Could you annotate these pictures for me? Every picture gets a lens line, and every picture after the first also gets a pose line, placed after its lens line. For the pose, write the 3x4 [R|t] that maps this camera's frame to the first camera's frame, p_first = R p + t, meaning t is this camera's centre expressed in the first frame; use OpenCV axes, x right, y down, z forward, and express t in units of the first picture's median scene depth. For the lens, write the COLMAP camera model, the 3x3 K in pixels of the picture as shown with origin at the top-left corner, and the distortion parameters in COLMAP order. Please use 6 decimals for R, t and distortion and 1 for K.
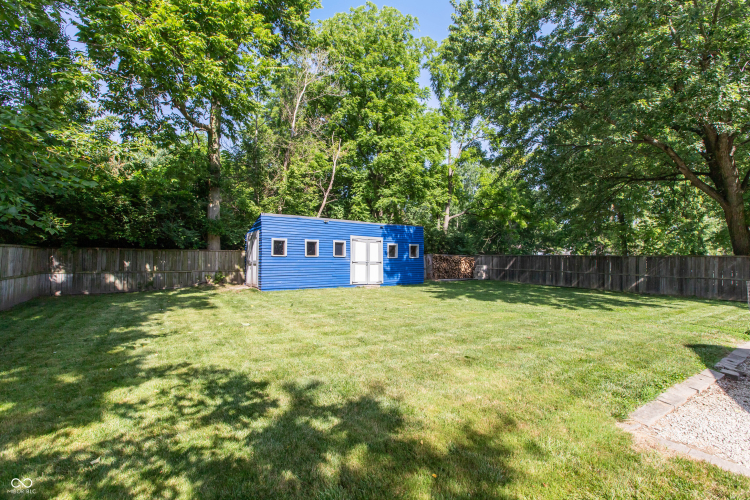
lens RADIAL K [[340.4, 0, 378.9], [0, 340.4, 252.6], [0, 0, 1]] dist [0.001544, -0.000340]
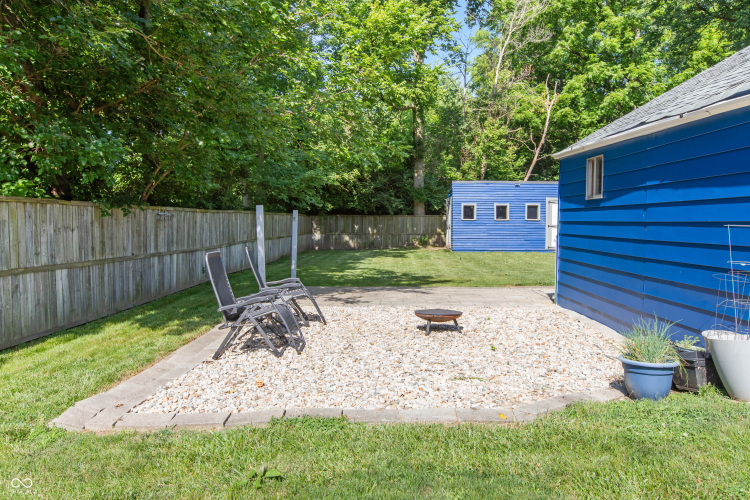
lens RADIAL K [[583.7, 0, 375.1], [0, 583.7, 250.0], [0, 0, 1]] dist [-0.000847, -0.001771]
pose [[0.816019, 0.021282, -0.577633, 0.508976], [0.011524, 0.998524, 0.053069, 0.003490], [0.577910, -0.049962, 0.814569, -0.649979]]
